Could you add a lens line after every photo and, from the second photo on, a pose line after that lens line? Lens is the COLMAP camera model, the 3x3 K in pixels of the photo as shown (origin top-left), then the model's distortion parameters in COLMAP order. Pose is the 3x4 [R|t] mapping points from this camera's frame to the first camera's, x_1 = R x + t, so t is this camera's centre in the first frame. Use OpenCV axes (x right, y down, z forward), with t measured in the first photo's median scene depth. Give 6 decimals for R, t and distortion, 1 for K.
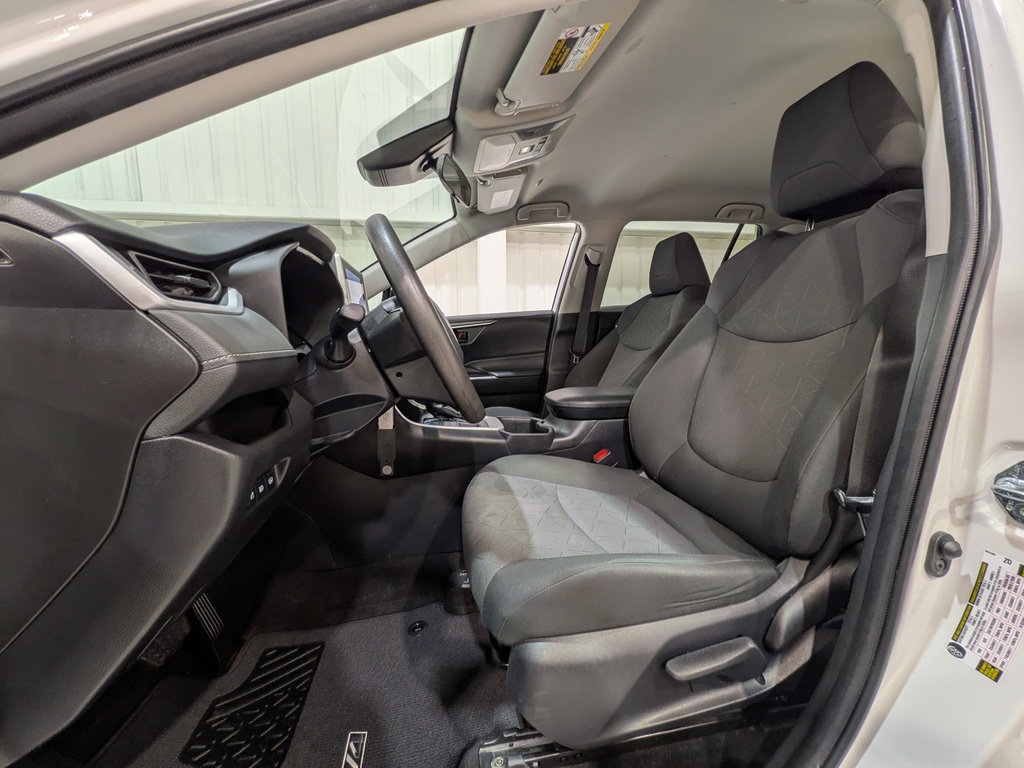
lens RADIAL K [[406.5, 0, 512.0], [0, 406.5, 384.0], [0, 0, 1]] dist [0.024942, -0.000002]
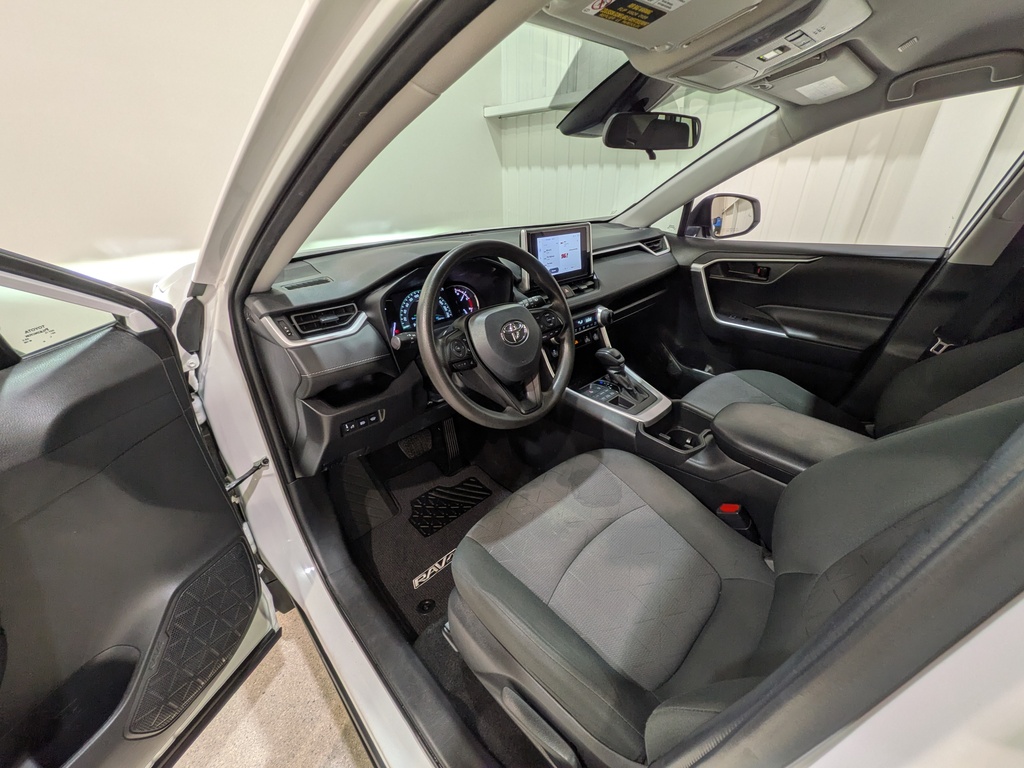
lens RADIAL K [[406.5, 0, 512.0], [0, 406.5, 384.0], [0, 0, 1]] dist [0.024942, -0.000002]
pose [[0.548788, 0.388338, -0.740288, 0.494588], [-0.102276, 0.910089, 0.401593, -0.331604], [0.829682, -0.144675, 0.539163, 0.250088]]
